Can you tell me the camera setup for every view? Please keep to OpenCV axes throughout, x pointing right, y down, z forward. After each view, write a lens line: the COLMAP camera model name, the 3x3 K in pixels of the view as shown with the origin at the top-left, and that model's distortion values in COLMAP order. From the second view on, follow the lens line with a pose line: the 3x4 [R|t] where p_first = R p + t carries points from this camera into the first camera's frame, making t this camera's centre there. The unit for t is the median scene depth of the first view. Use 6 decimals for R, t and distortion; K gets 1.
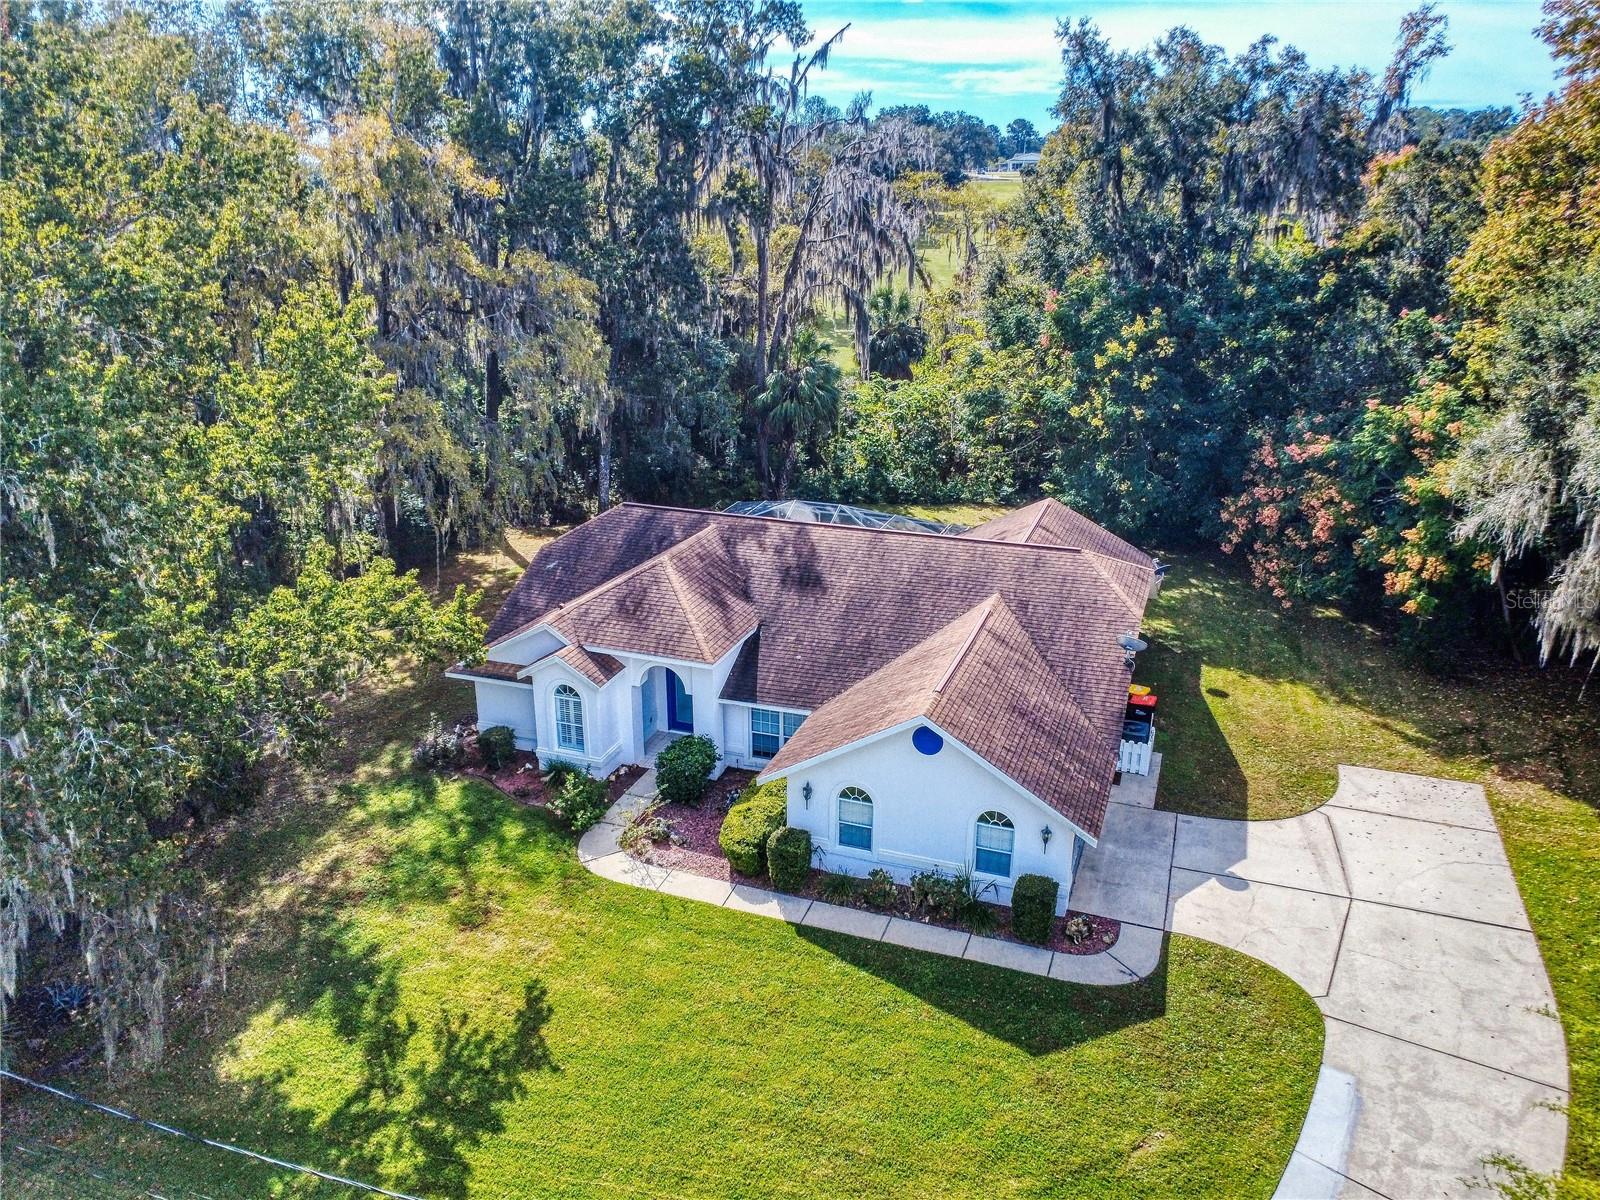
lens RADIAL K [[1203.5, 0, 802.0], [0, 1203.5, 601.5], [0, 0, 1]] dist [-0.000204, 0.011563]
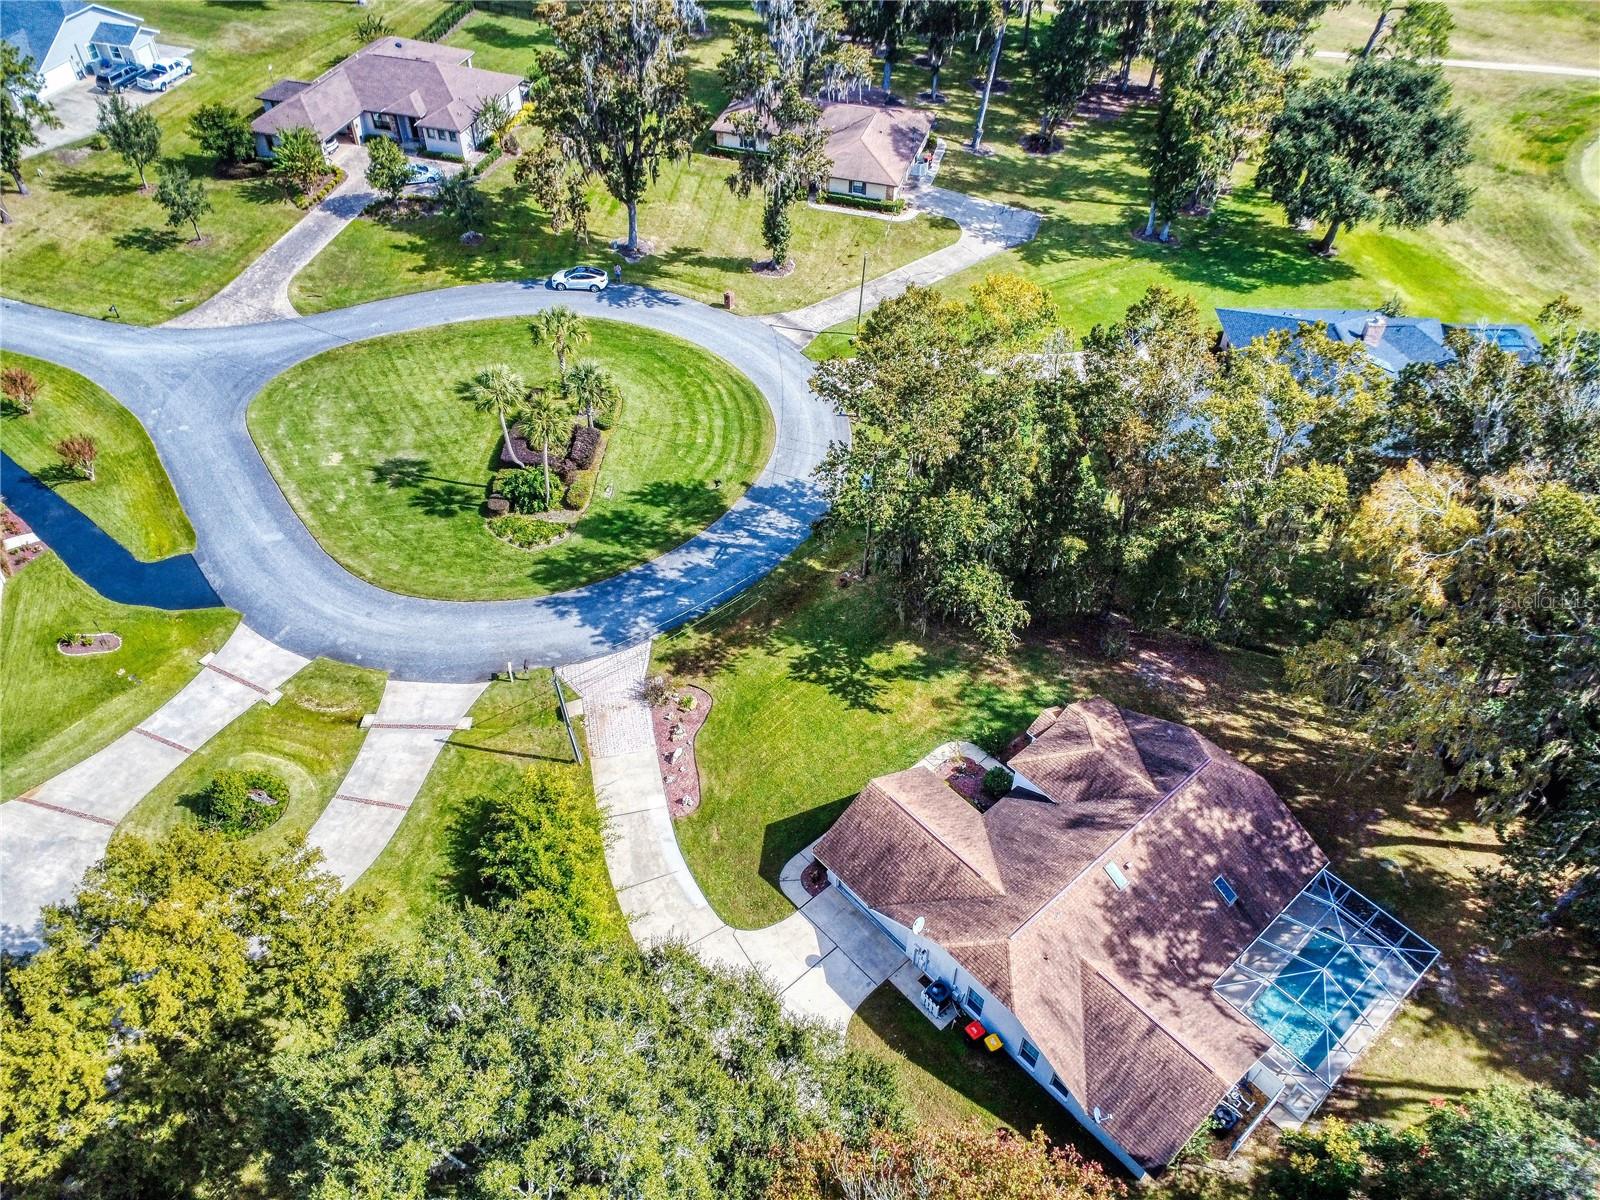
lens RADIAL K [[1207.4, 0, 804.5], [0, 1207.4, 598.9], [0, 0, 1]] dist [0.008419, -0.007094]
pose [[-0.477784, 0.610368, -0.631801, 1.163464], [-0.305461, 0.558892, 0.770930, -1.511799], [0.823660, 0.561329, -0.080586, 0.750530]]
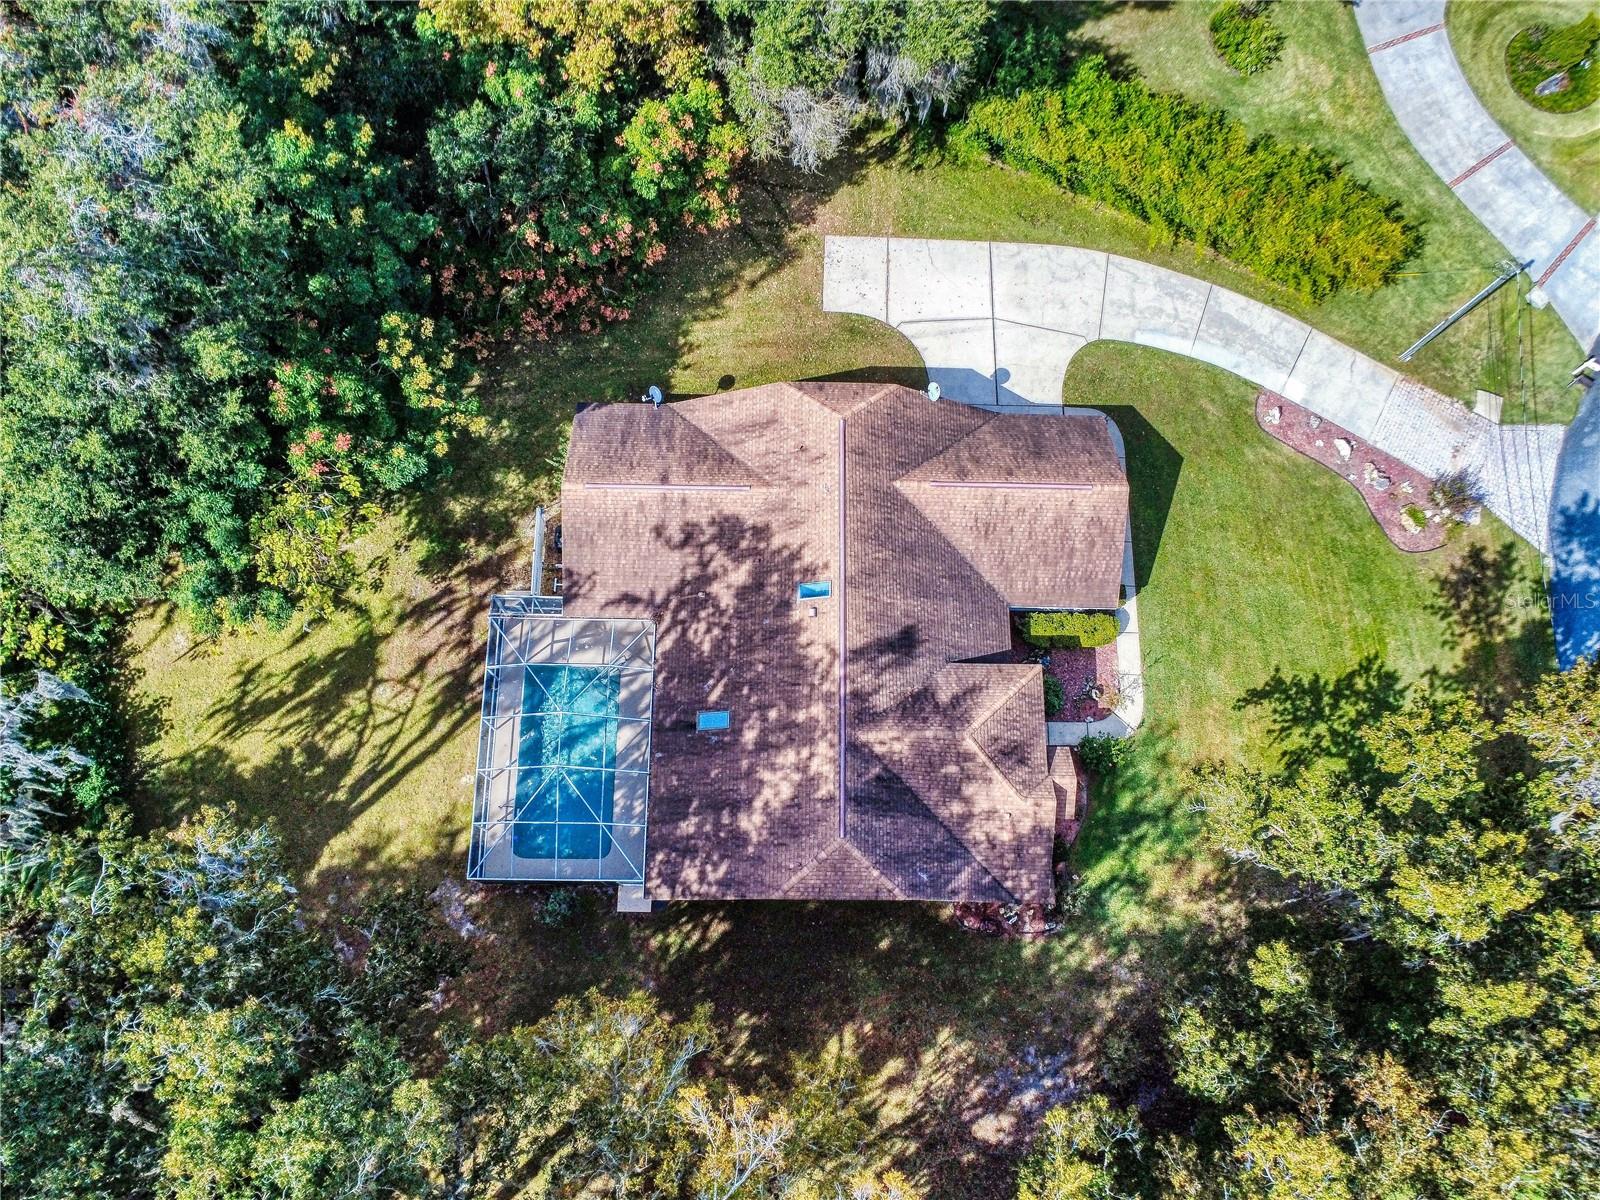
lens RADIAL K [[1207.4, 0, 804.5], [0, 1207.4, 598.9], [0, 0, 1]] dist [0.008419, -0.007094]
pose [[-0.329256, -0.910809, 0.249033, -0.256288], [0.271123, 0.161440, 0.948910, -1.340714], [-0.904479, 0.379953, 0.193786, 0.961873]]
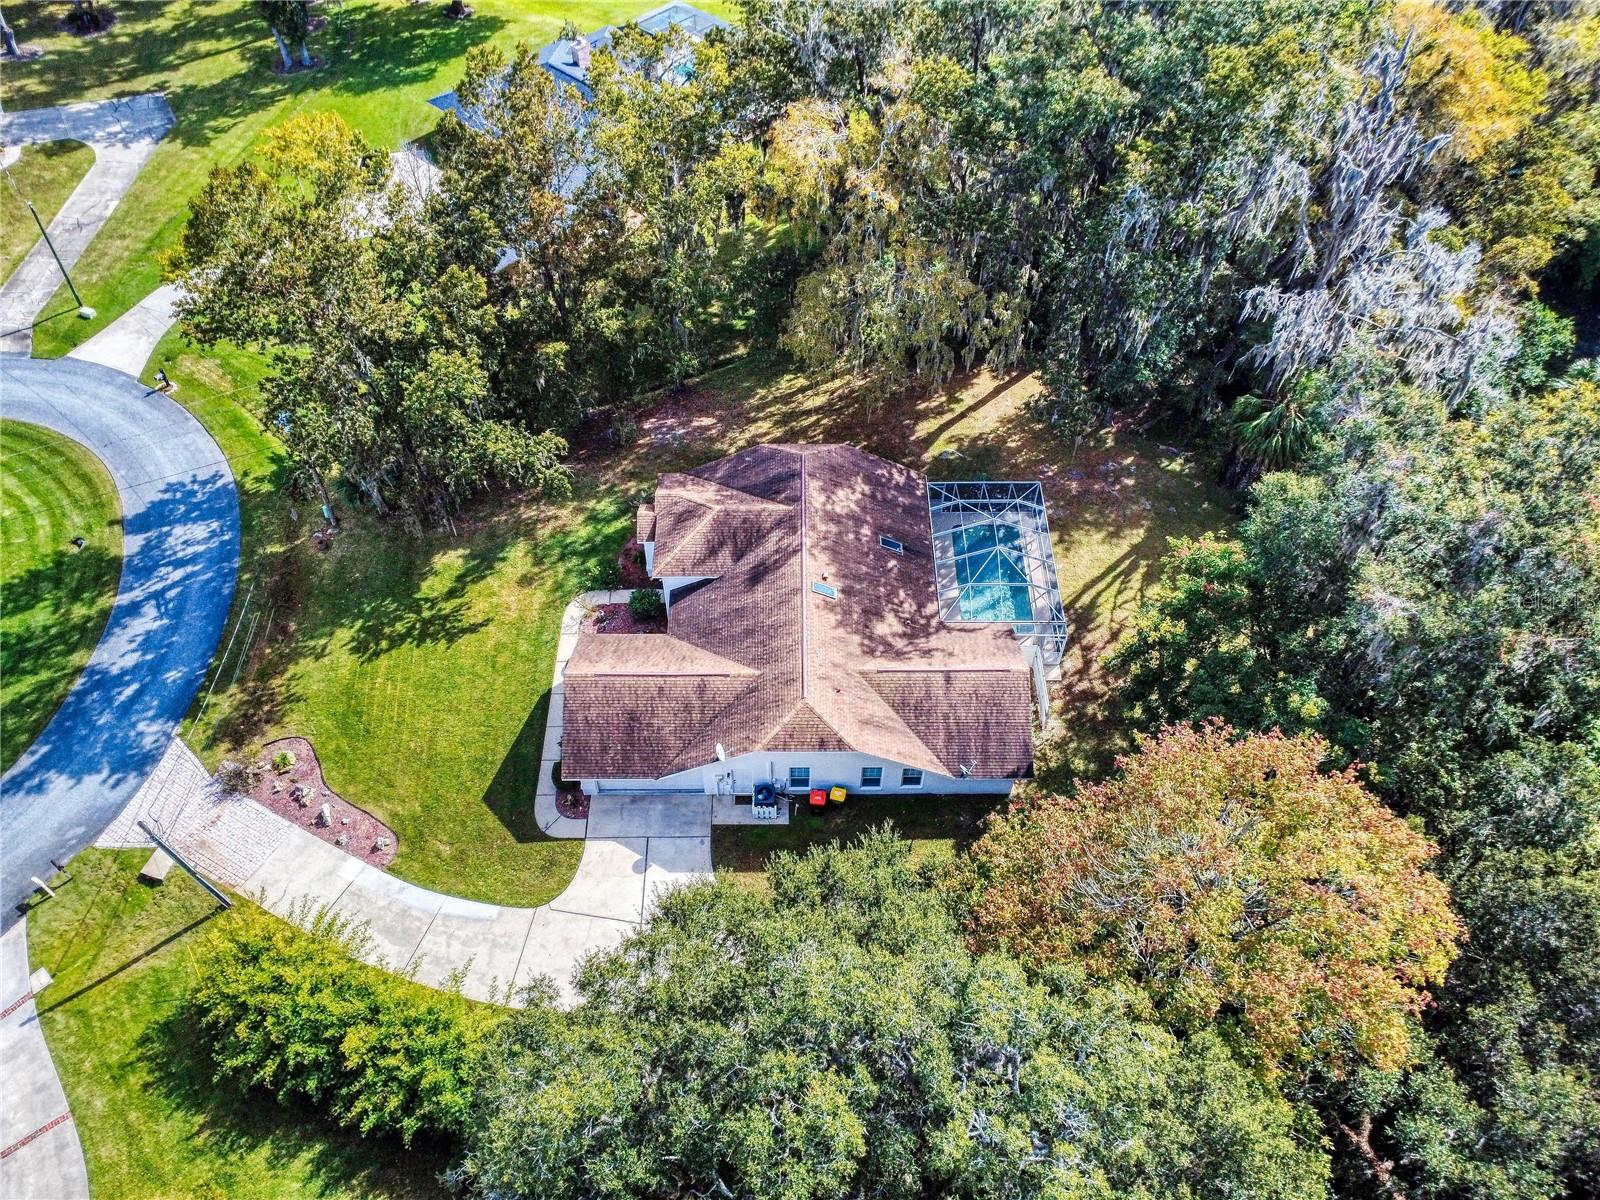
lens RADIAL K [[1203.5, 0, 802.0], [0, 1203.5, 601.5], [0, 0, 1]] dist [-0.000204, 0.011563]
pose [[0.341460, 0.727825, -0.594706, 1.133270], [-0.319117, 0.684925, 0.655013, -1.204918], [0.884064, -0.033880, 0.466136, 0.353510]]
